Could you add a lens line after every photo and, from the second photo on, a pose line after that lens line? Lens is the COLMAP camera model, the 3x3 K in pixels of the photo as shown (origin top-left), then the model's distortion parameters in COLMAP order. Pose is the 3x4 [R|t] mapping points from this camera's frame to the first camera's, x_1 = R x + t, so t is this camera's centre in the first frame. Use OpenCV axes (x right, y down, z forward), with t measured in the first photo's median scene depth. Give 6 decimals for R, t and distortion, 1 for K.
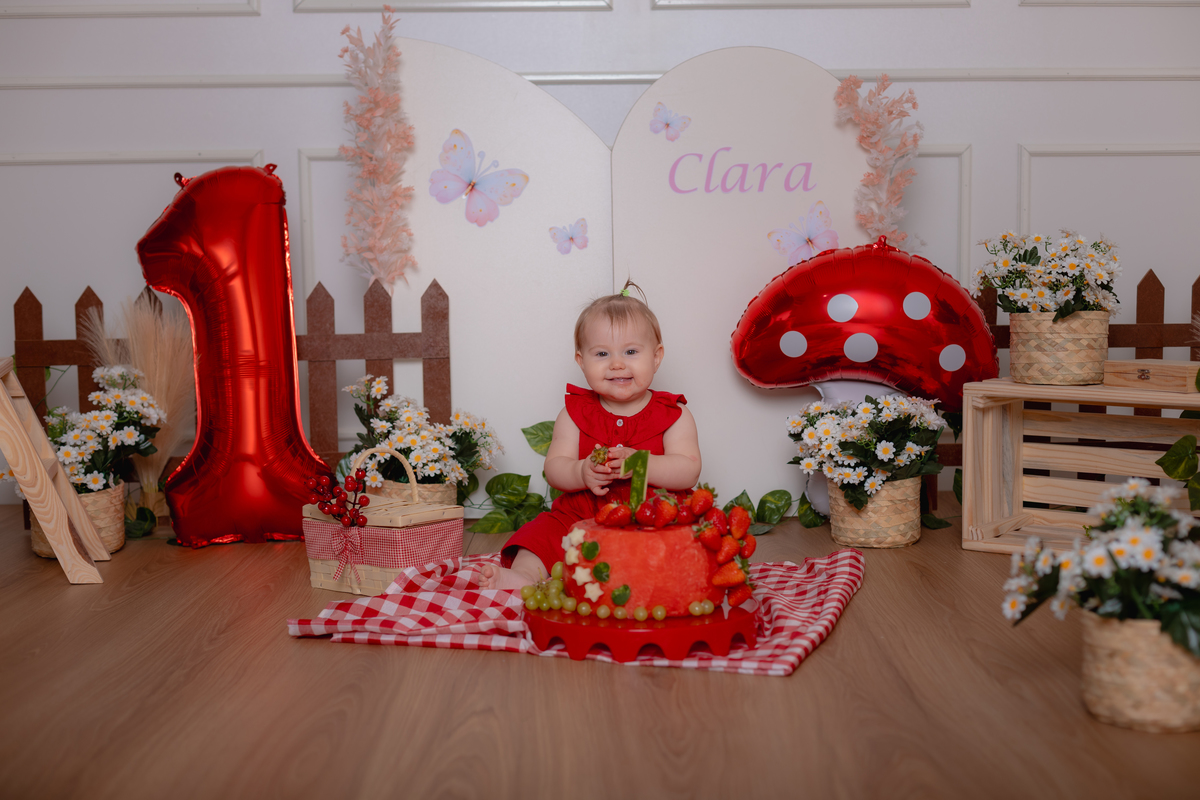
lens RADIAL K [[1651.9, 0, 604.4], [0, 1651.9, 385.7], [0, 0, 1]] dist [0.008869, -0.038087]
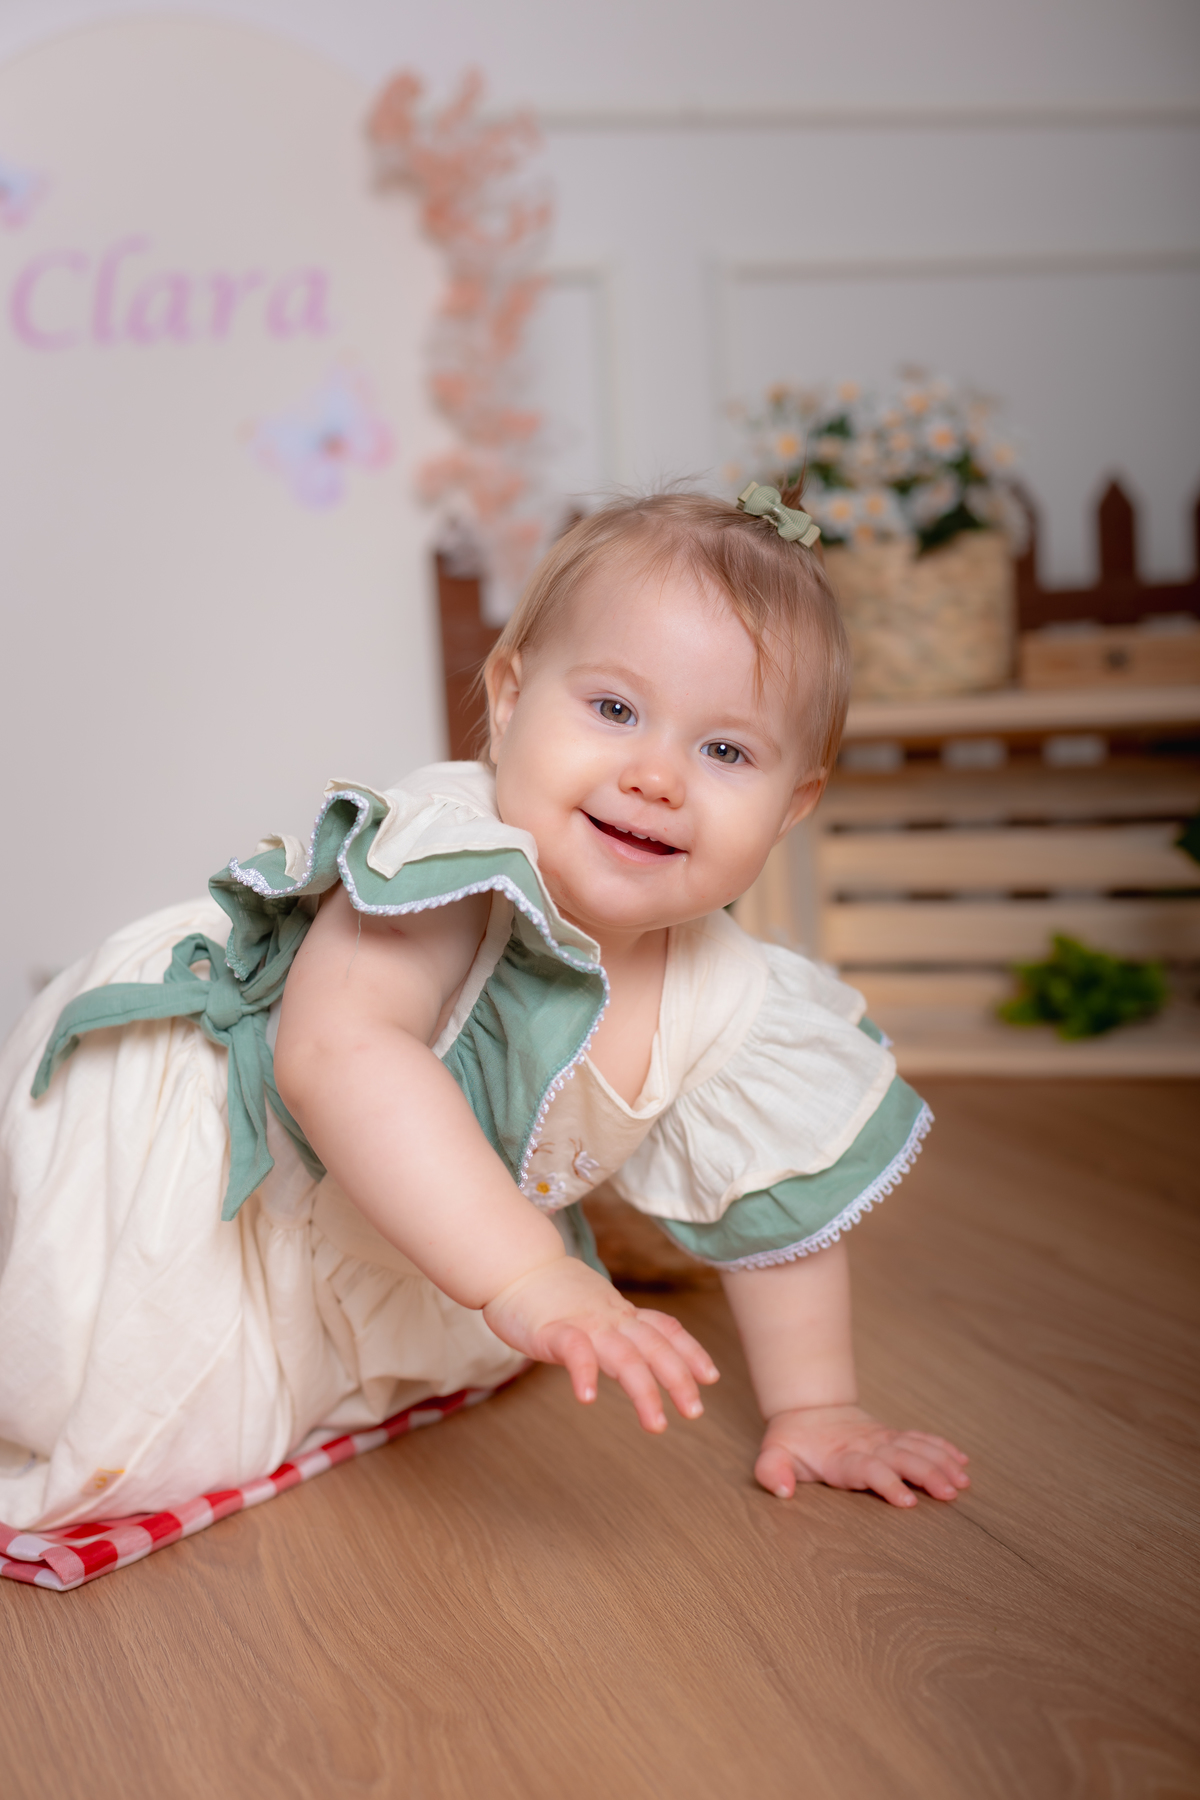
lens RADIAL K [[2664.7, 0, 600.6], [0, 2664.7, 895.7], [0, 0, 1]] dist [-0.007133, -0.041783]
pose [[0.958486, -0.085867, 0.271903, -0.018442], [0.078787, 0.996209, 0.036871, 0.017852], [-0.274038, -0.013918, 0.961618, 0.277452]]
